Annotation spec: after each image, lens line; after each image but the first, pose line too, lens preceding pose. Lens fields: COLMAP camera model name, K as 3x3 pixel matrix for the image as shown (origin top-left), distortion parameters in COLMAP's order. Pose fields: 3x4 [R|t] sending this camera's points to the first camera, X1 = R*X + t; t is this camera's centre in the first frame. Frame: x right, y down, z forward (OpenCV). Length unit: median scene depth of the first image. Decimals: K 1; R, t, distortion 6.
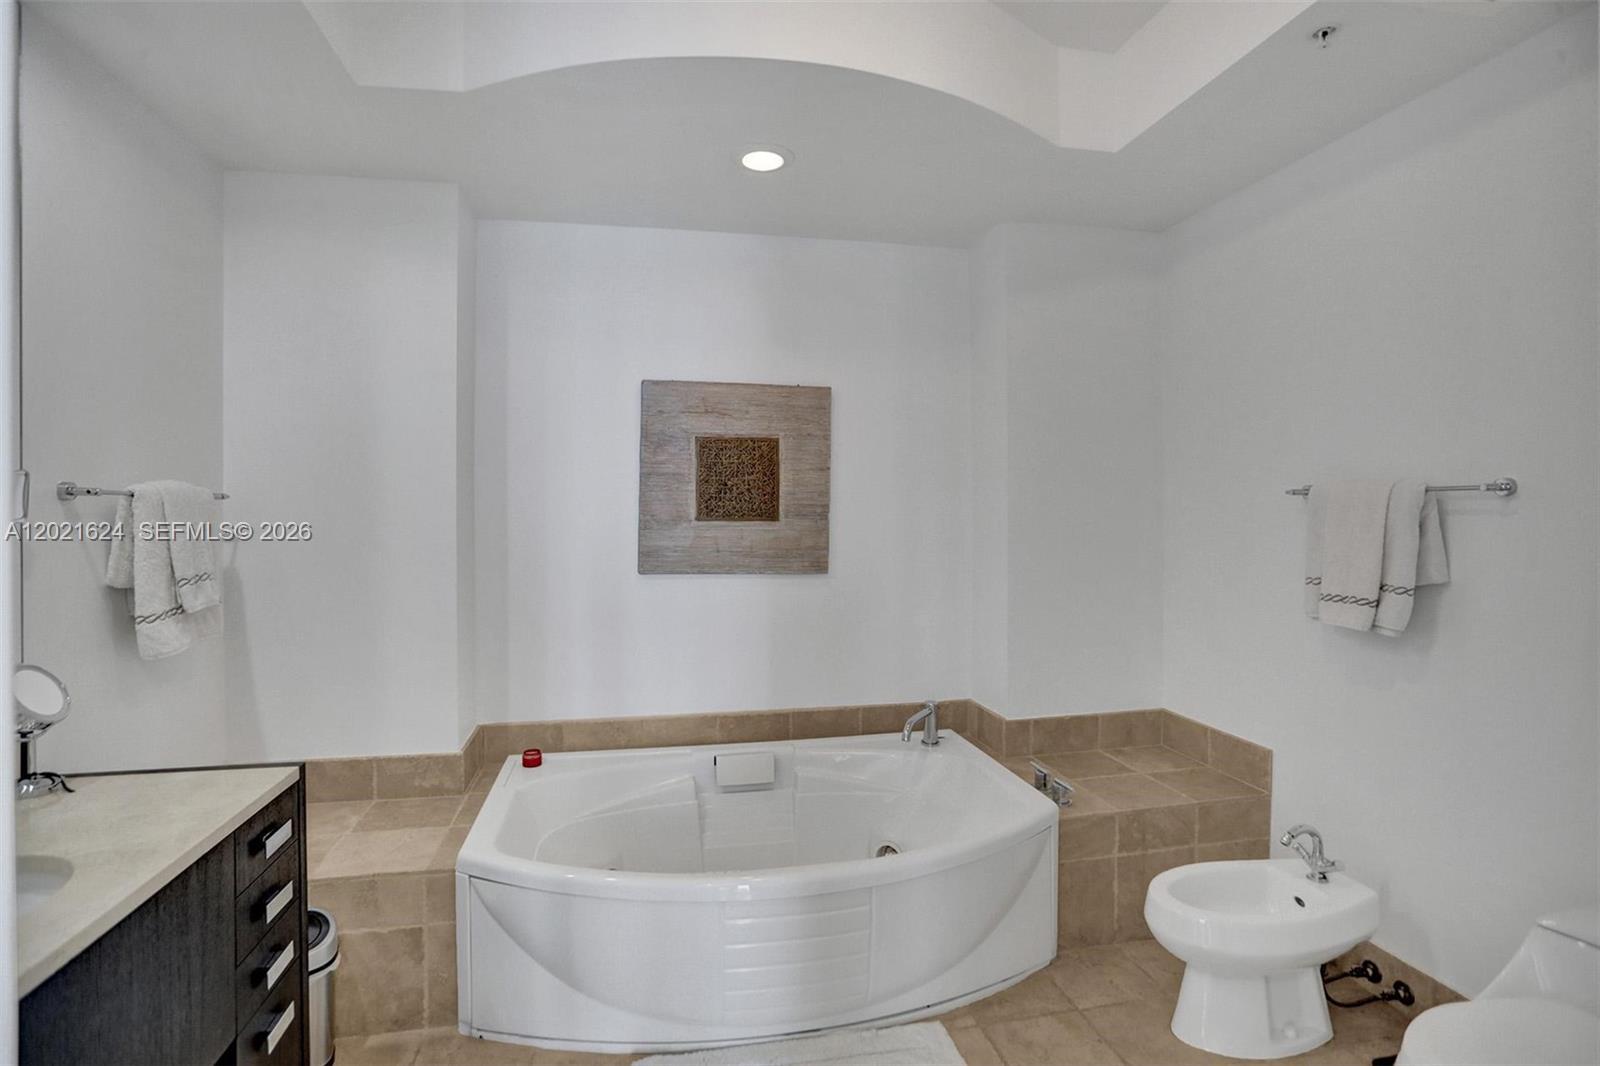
lens RADIAL K [[787.7, 0, 794.5], [0, 787.7, 529.2], [0, 0, 1]] dist [-0.073491, 0.031698]
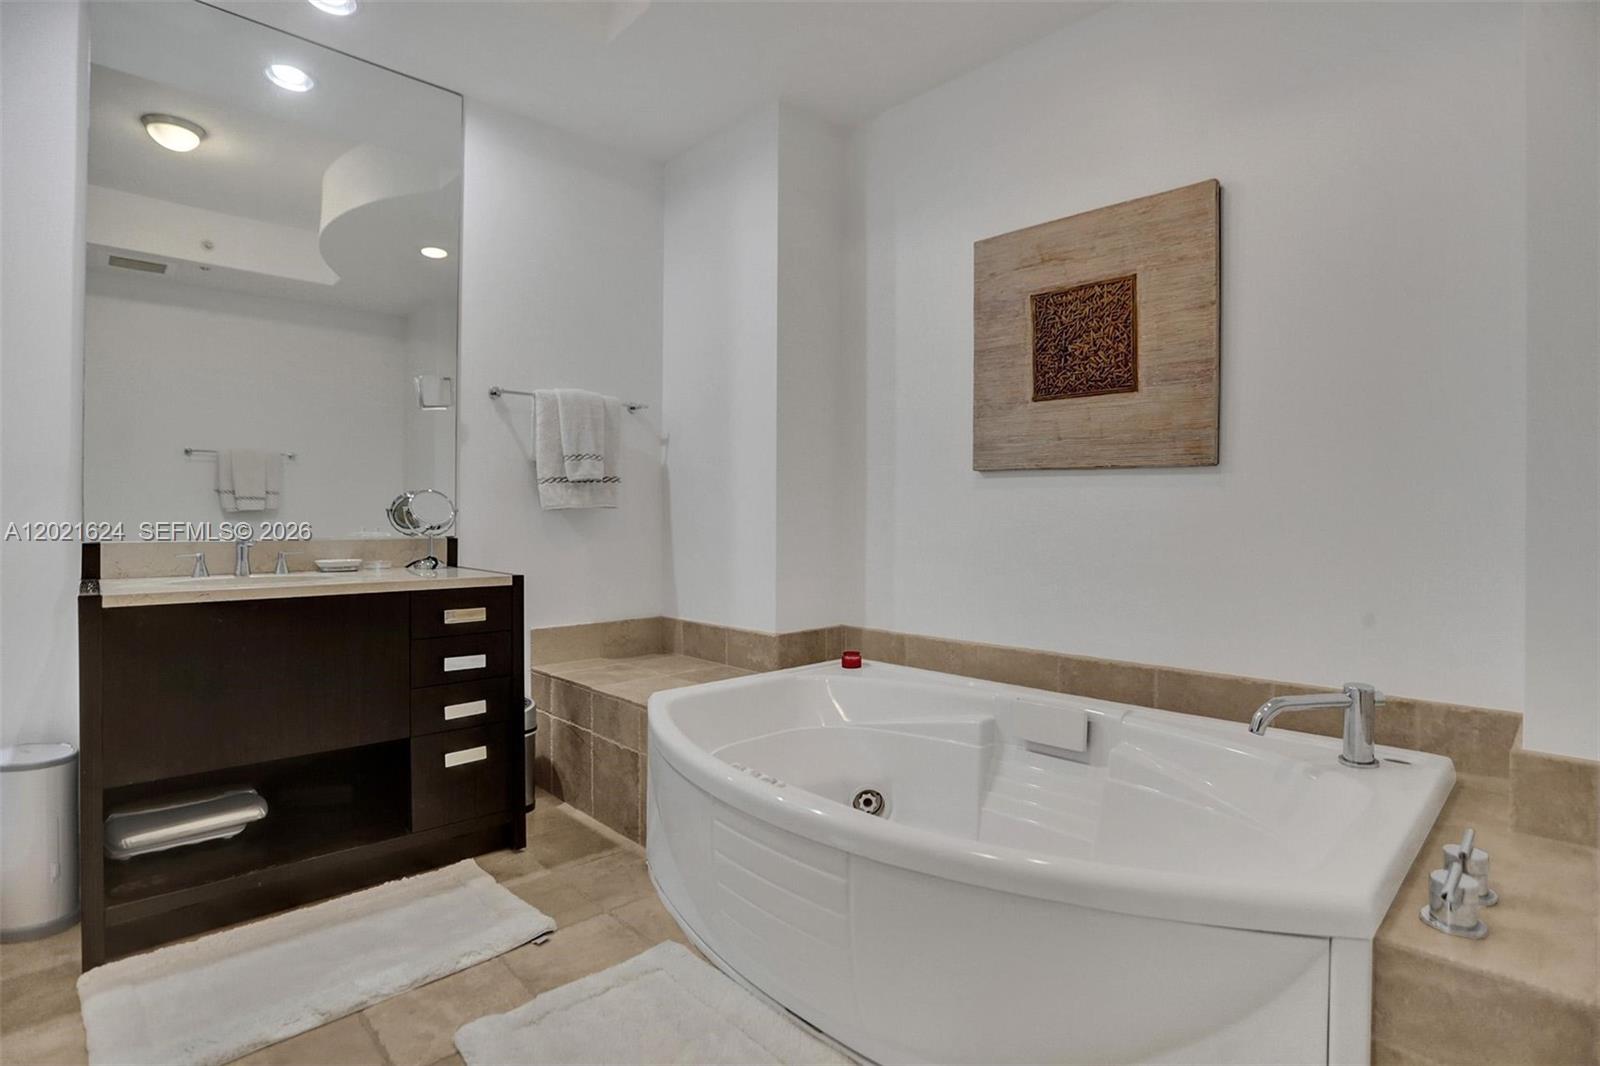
lens RADIAL K [[805.9, 0, 798.1], [0, 805.9, 512.9], [0, 0, 1]] dist [-0.068436, 0.032500]
pose [[0.519784, 0.000640, -0.854298, 0.438303], [-0.019663, 0.999744, -0.011215, 0.114446], [0.854071, 0.022627, 0.519663, 0.386166]]
